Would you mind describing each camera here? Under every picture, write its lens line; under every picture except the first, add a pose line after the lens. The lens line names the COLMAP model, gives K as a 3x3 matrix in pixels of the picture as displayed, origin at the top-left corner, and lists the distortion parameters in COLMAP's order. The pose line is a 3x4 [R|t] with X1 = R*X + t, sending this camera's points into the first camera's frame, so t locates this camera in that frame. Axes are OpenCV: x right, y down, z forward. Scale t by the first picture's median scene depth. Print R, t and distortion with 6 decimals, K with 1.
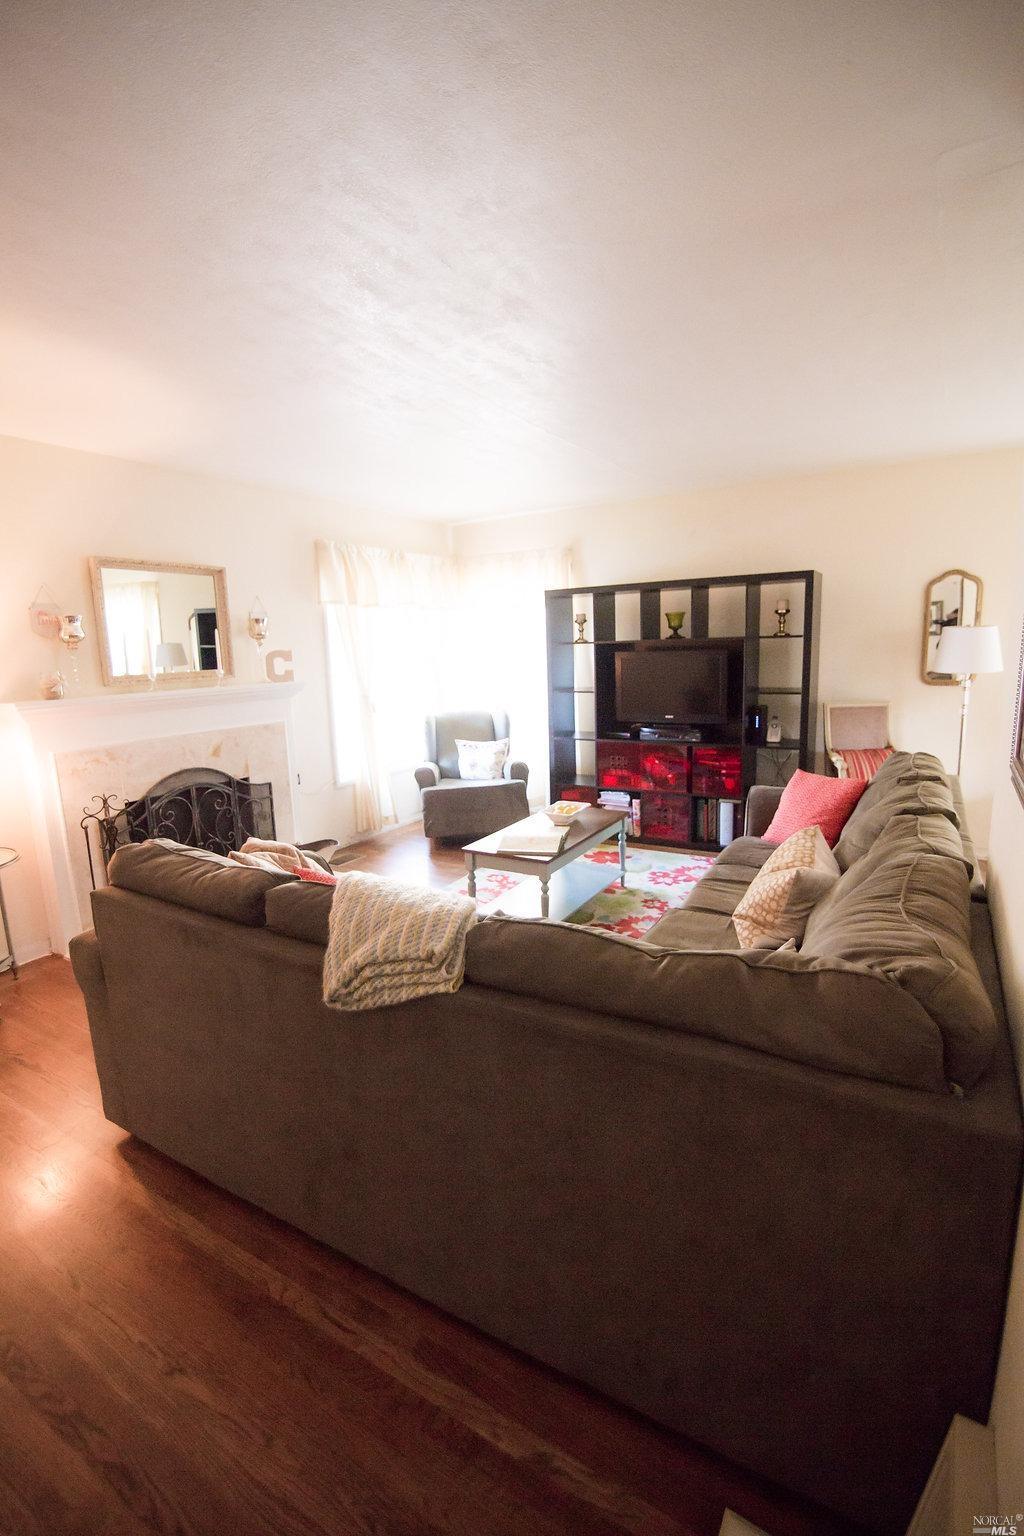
lens RADIAL K [[689.9, 0, 520.8], [0, 689.9, 760.8], [0, 0, 1]] dist [0.004225, 0.000311]
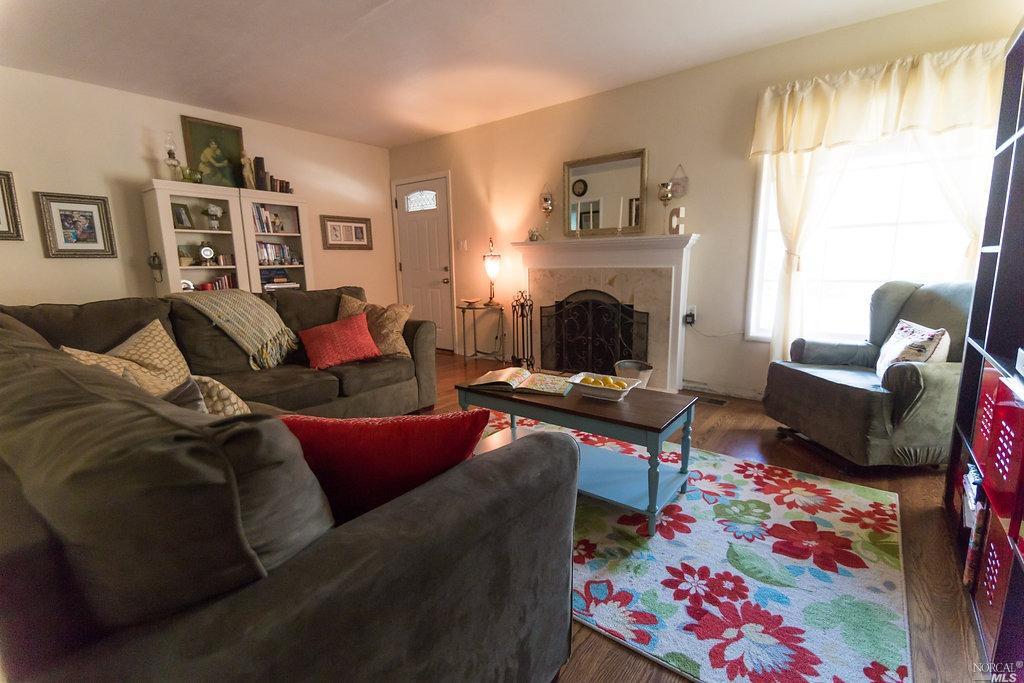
lens RADIAL K [[460.0, 0, 513.8], [0, 460.0, 341.2], [0, 0, 1]] dist [0.004225, 0.000311]
pose [[-0.134583, 0.196170, -0.971290, 0.552282], [-0.141885, 0.966292, 0.214821, -0.070498], [0.980692, 0.166722, -0.102213, 0.883109]]
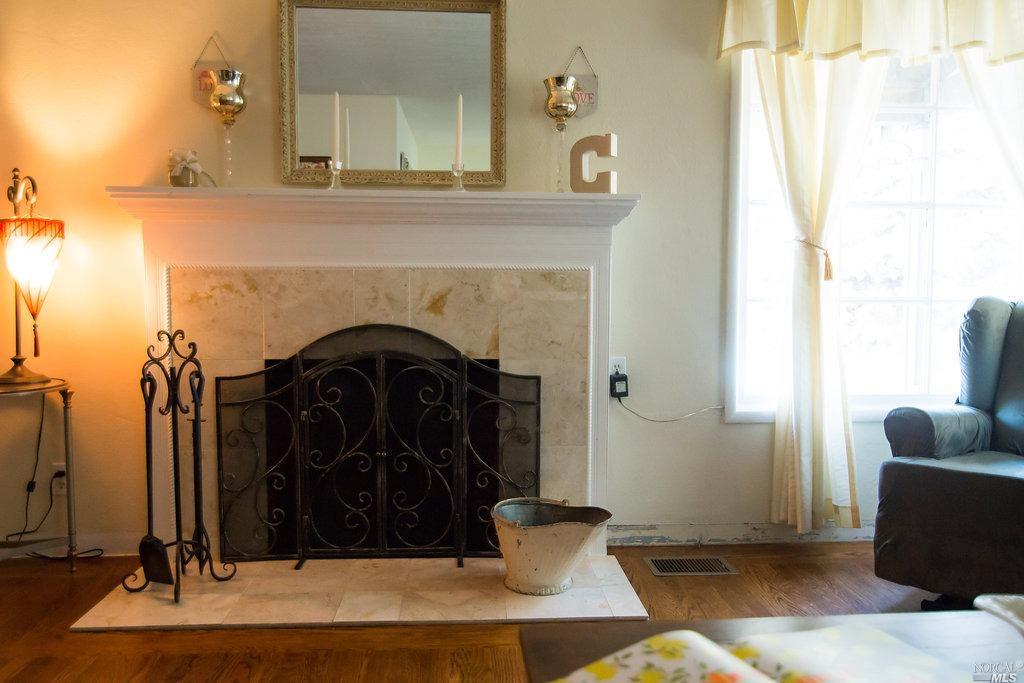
lens RADIAL K [[758.7, 0, 517.2], [0, 758.7, 337.3], [0, 0, 1]] dist [0.005283, -0.001114]
pose [[0.566097, 0.067035, -0.821608, 0.118729], [-0.152265, 0.988041, -0.024299, 0.018790], [0.810154, 0.138858, 0.569534, 0.669769]]
